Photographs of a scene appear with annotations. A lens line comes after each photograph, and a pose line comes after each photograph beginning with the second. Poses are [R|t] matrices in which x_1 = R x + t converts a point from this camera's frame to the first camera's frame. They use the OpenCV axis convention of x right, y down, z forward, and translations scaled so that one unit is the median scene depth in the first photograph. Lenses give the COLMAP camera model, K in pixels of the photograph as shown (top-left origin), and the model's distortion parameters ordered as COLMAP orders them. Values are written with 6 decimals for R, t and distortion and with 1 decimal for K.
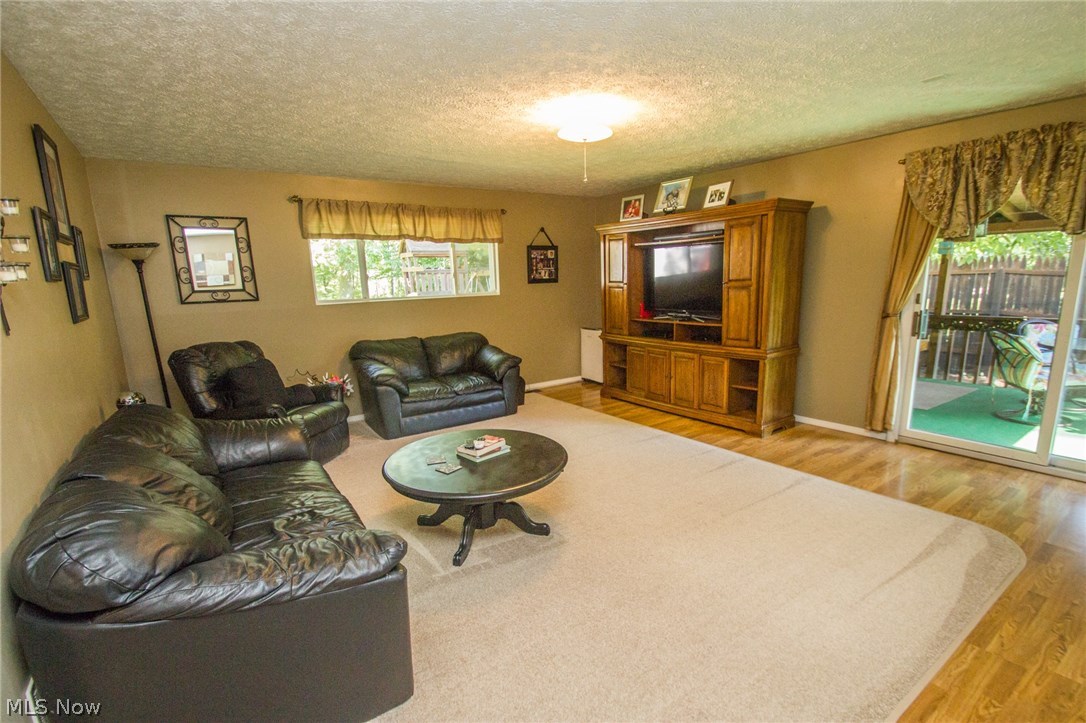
lens RADIAL K [[510.1, 0, 543.0], [0, 510.1, 361.5], [0, 0, 1]] dist [-0.031859, -0.000254]
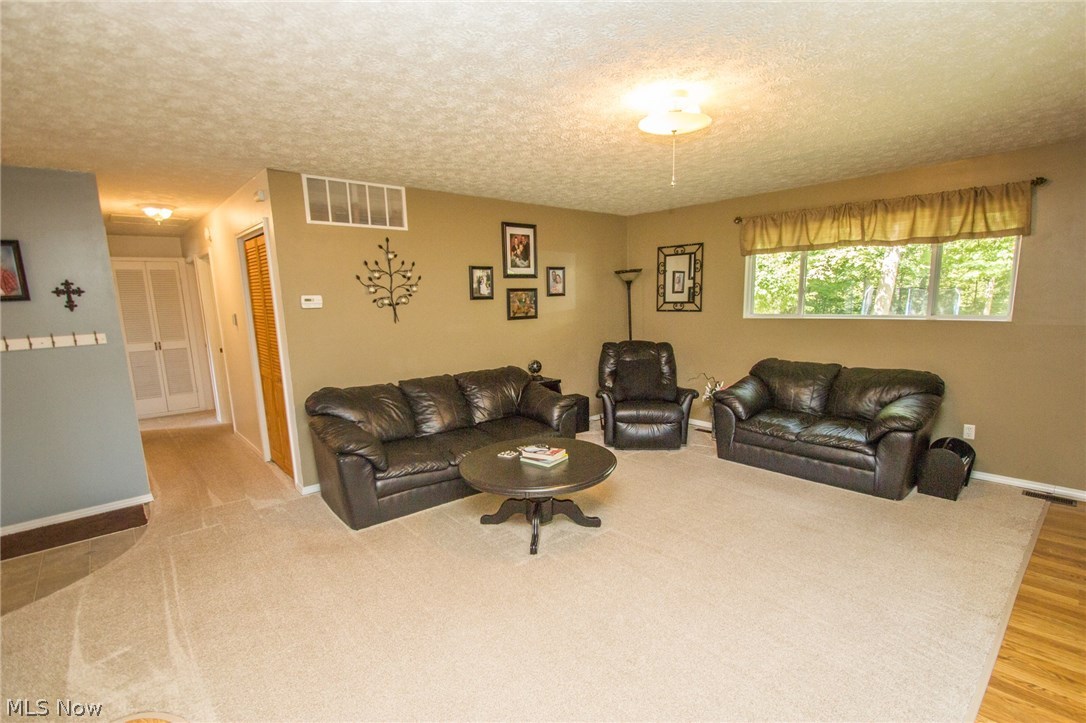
lens RADIAL K [[495.2, 0, 540.4], [0, 495.2, 377.9], [0, 0, 1]] dist [0.001883, 0.000143]
pose [[0.092203, 0.189887, -0.977467, 0.592599], [-0.133813, 0.975107, 0.176806, -0.124469], [0.986708, 0.114496, 0.115317, 0.505610]]
